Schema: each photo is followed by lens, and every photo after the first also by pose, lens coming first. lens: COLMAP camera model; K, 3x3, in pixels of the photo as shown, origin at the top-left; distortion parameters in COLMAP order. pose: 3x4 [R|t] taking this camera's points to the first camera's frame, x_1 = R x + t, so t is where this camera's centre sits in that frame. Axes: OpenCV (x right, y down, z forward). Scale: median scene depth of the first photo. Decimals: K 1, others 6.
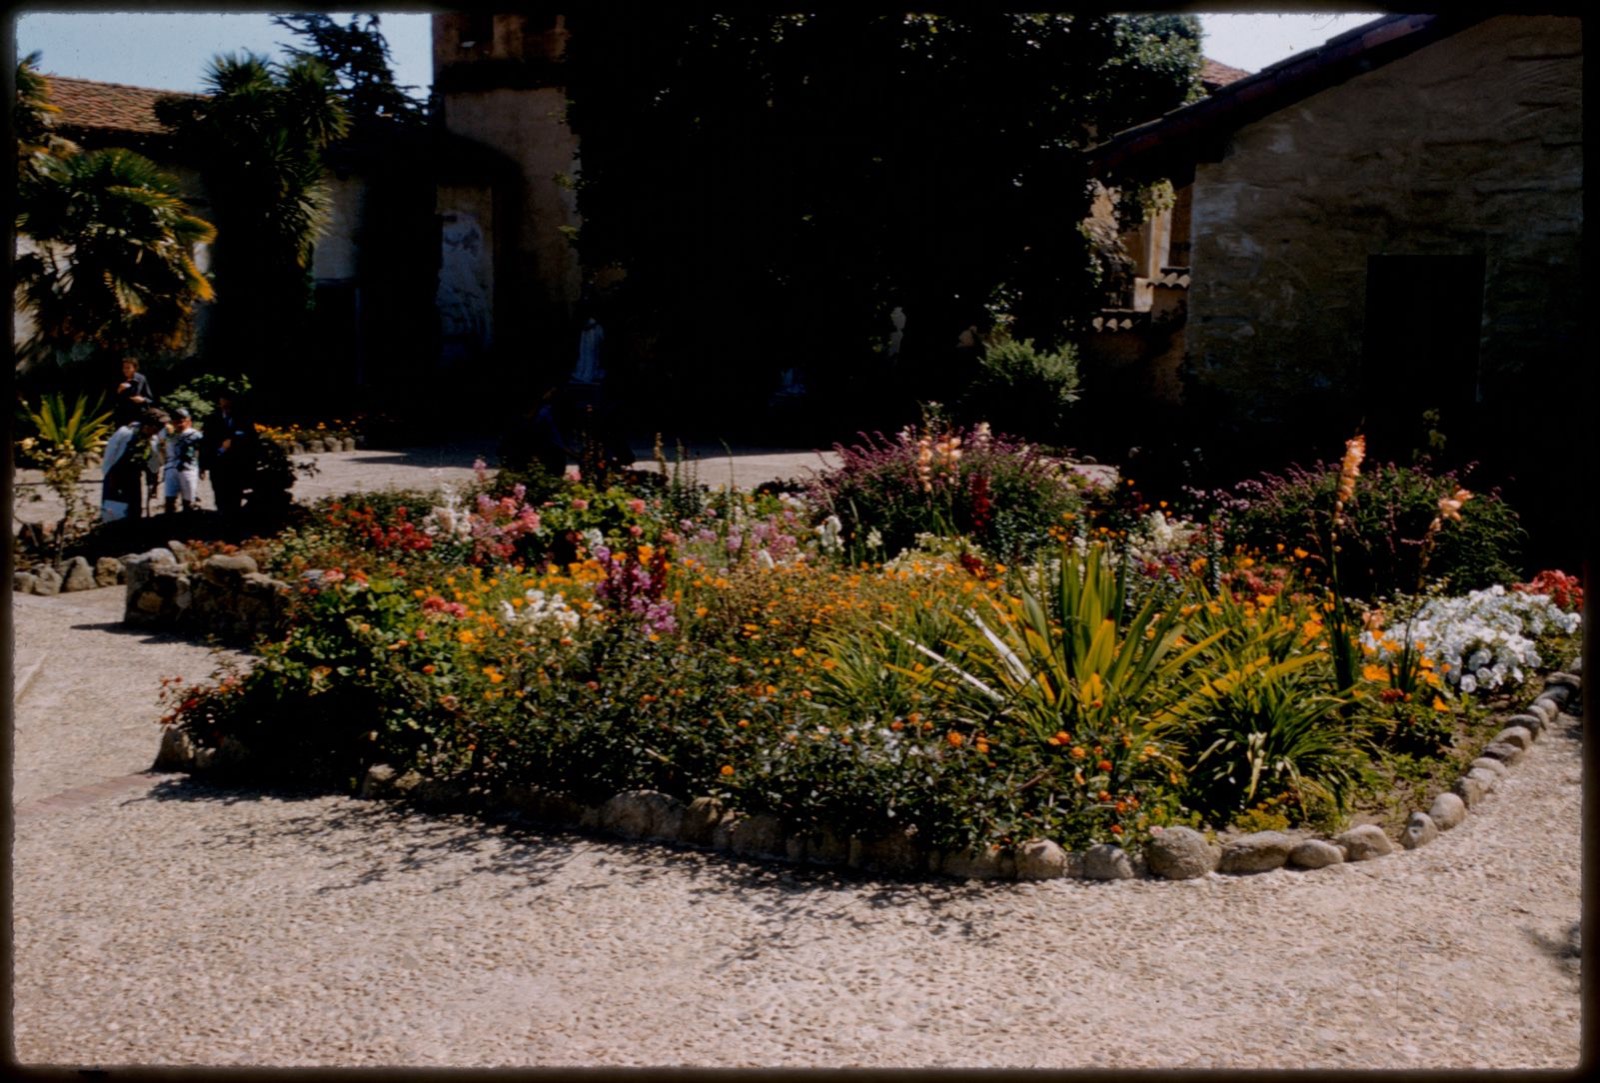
lens RADIAL K [[1623.5, 0, 777.0], [0, 1623.5, 581.0], [0, 0, 1]] dist [-0.025587, 0.000000]
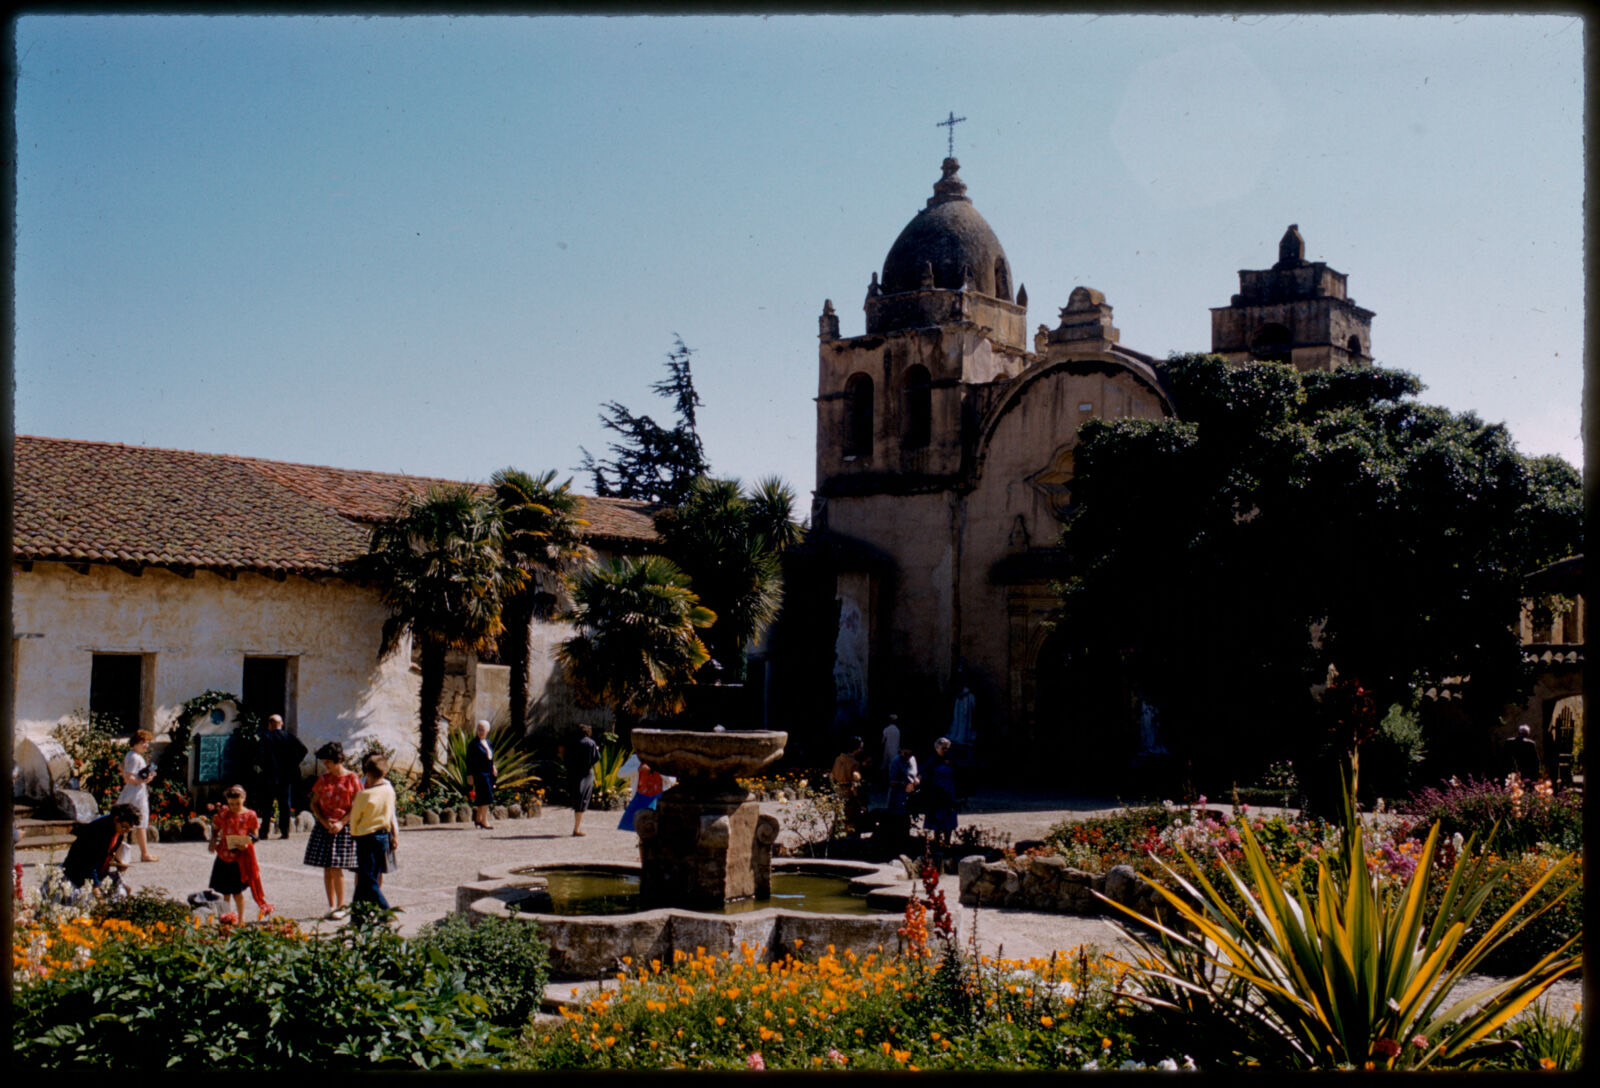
lens RADIAL K [[1623.5, 0, 806.0], [0, 1623.5, 539.4], [0, 0, 1]] dist [-0.025587, 0.000000]
pose [[0.995041, -0.006474, -0.099252, -0.141145], [-0.017941, 0.969829, -0.243127, 0.024001], [0.097831, 0.243702, 0.964903, -0.194029]]
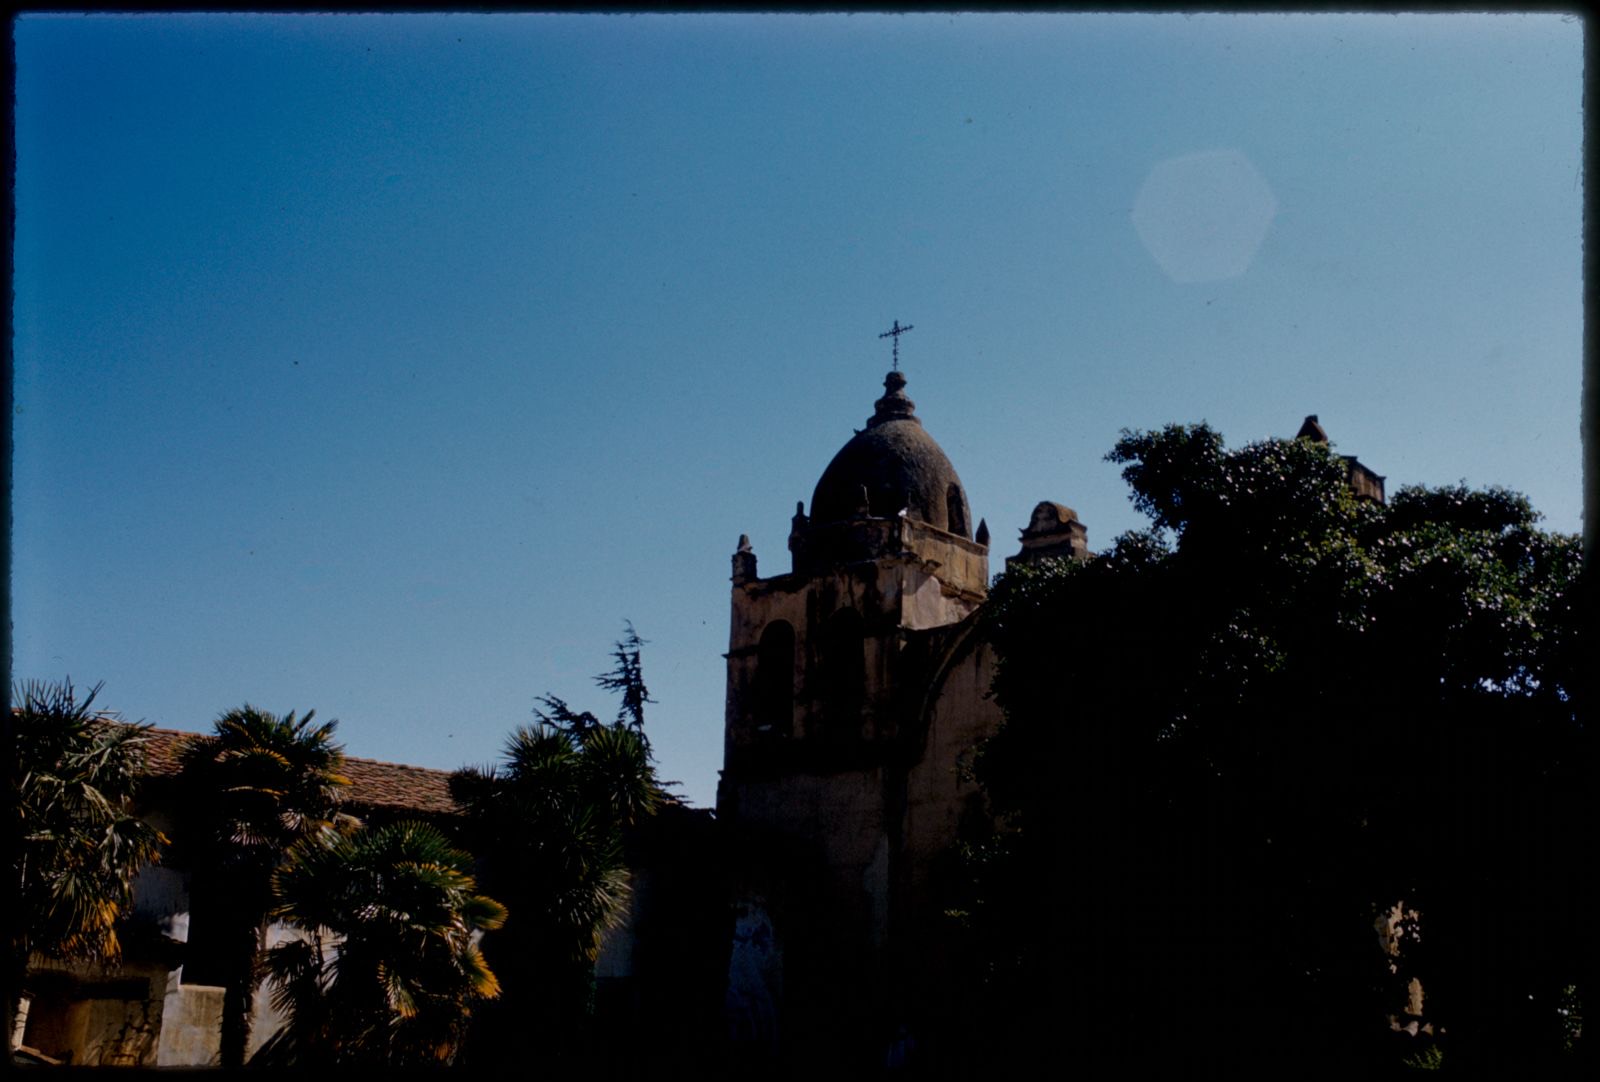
lens RADIAL K [[1623.5, 0, 811.6], [0, 1623.5, 543.5], [0, 0, 1]] dist [-0.025587, 0.000000]
pose [[0.994252, -0.022372, -0.104698, -0.083715], [-0.025471, 0.900416, -0.434284, -0.023632], [0.103988, 0.434455, 0.894671, 0.145203]]
